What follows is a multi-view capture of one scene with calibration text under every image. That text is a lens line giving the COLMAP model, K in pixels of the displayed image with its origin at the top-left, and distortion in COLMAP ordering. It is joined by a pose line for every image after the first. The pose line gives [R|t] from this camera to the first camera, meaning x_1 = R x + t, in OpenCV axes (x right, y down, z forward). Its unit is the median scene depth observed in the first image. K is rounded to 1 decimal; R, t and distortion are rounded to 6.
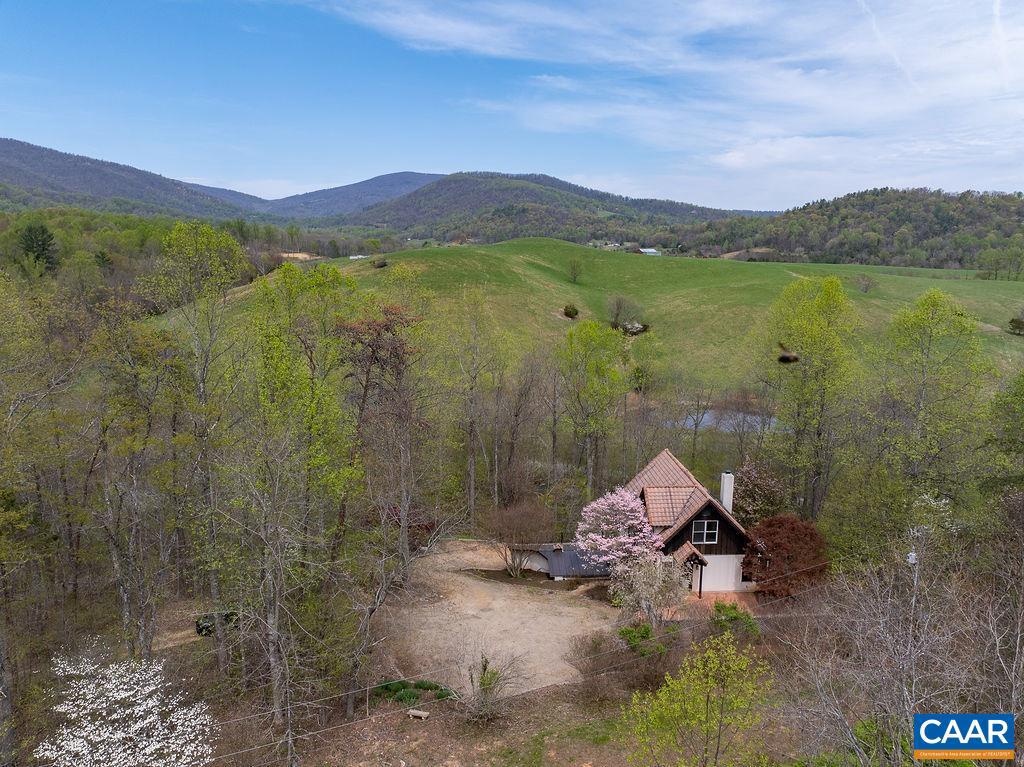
lens RADIAL K [[718.5, 0, 516.4], [0, 718.5, 379.8], [0, 0, 1]] dist [-0.025848, -0.002262]
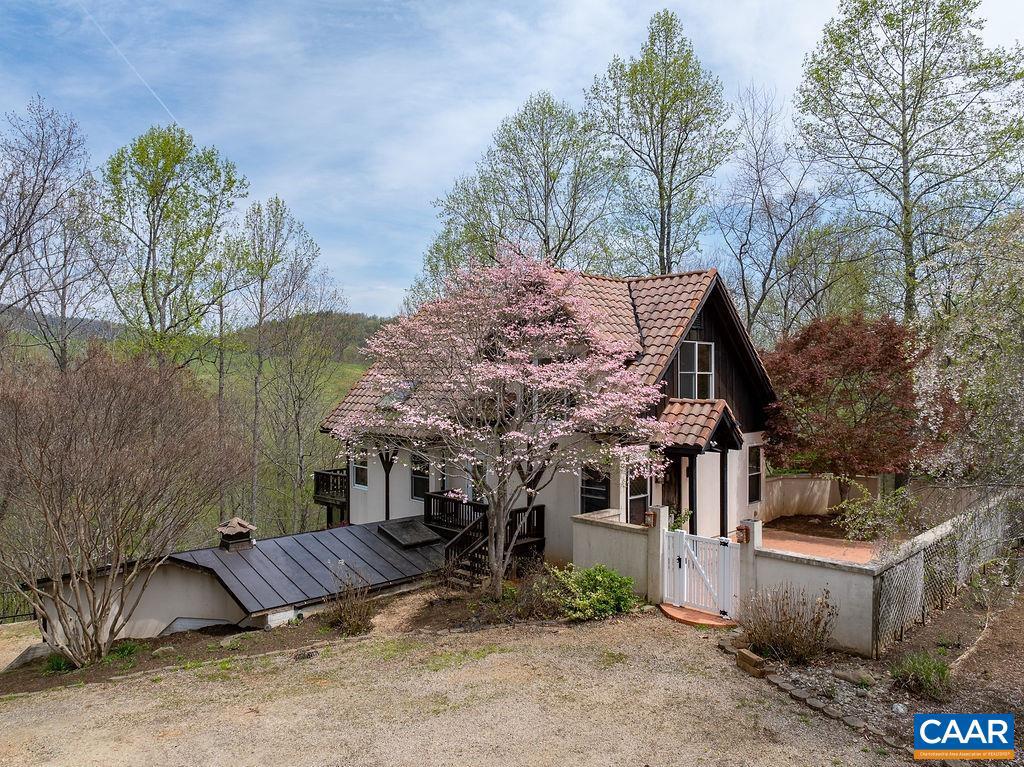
lens RADIAL K [[718.5, 0, 516.4], [0, 718.5, 379.8], [0, 0, 1]] dist [-0.025848, -0.002262]
pose [[0.743056, -0.003858, 0.669219, -0.014331], [0.122941, 0.983752, -0.130834, 0.059323], [-0.657840, 0.179491, 0.731457, 0.183442]]
